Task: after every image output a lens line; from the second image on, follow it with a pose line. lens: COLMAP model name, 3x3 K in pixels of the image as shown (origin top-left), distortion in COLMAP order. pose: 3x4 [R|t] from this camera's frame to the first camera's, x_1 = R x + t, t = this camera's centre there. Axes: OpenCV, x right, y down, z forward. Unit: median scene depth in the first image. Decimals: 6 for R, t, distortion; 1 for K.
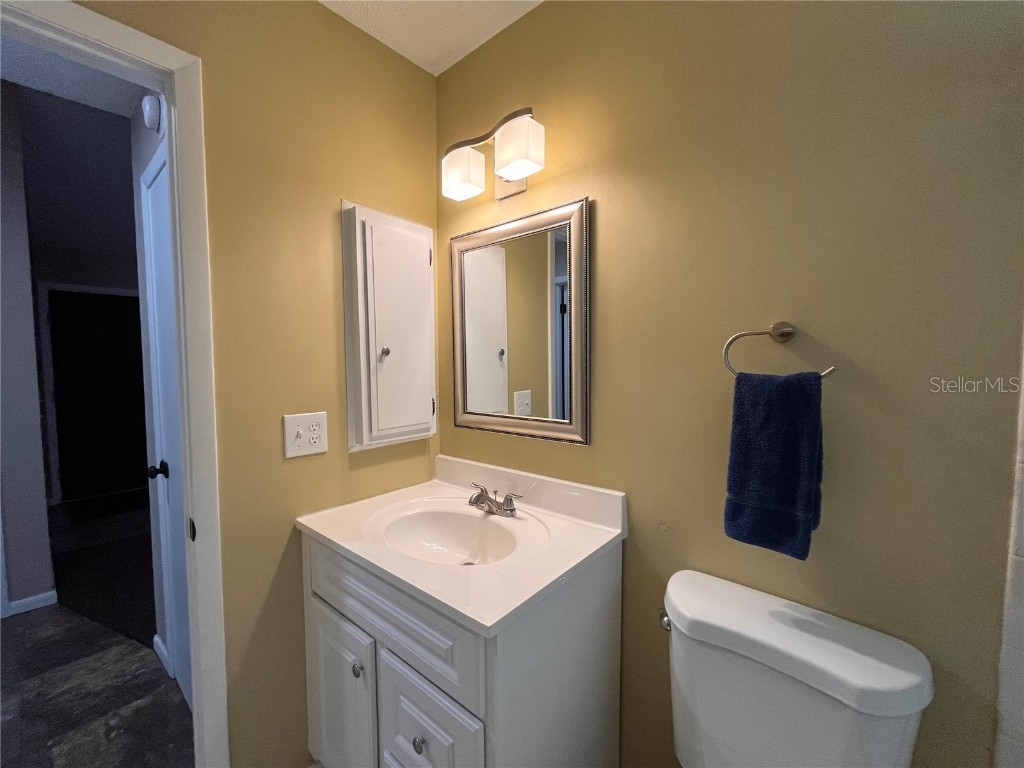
lens RADIAL K [[417.2, 0, 510.8], [0, 417.2, 386.1], [0, 0, 1]] dist [-0.004452, -0.000575]
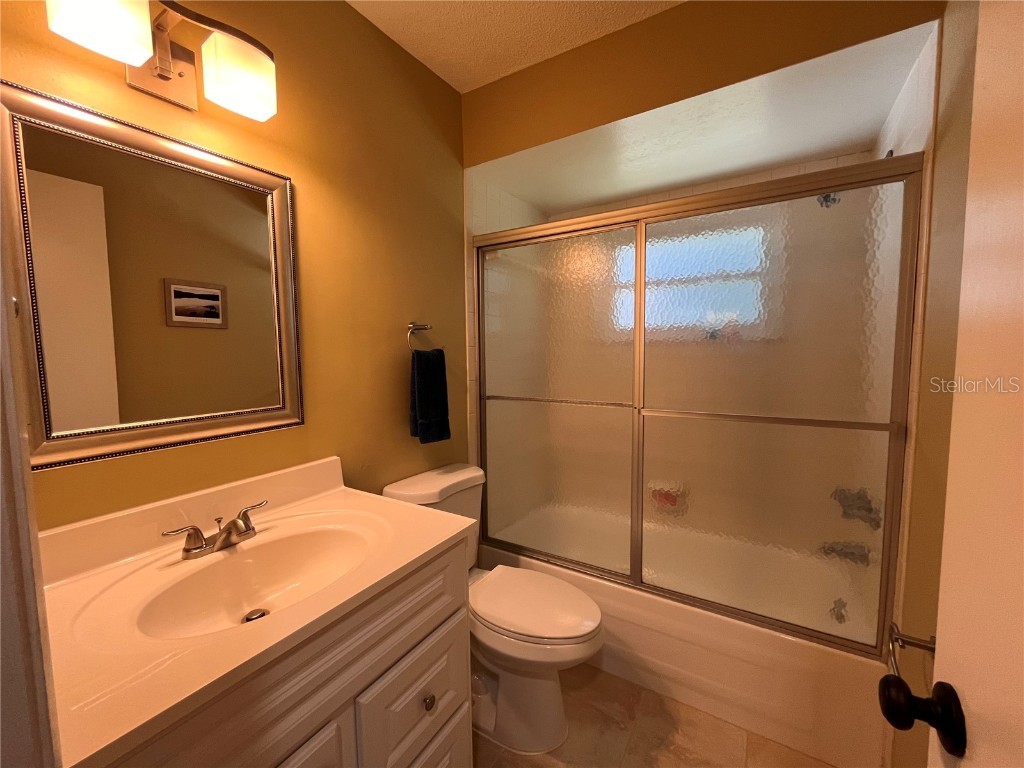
lens RADIAL K [[417.2, 0, 511.2], [0, 417.2, 380.4], [0, 0, 1]] dist [-0.004452, -0.000575]
pose [[-0.145240, -0.079060, 0.986233, -0.883920], [0.057209, 0.994463, 0.088145, -0.027662], [-0.987741, 0.069224, -0.139913, 0.627788]]
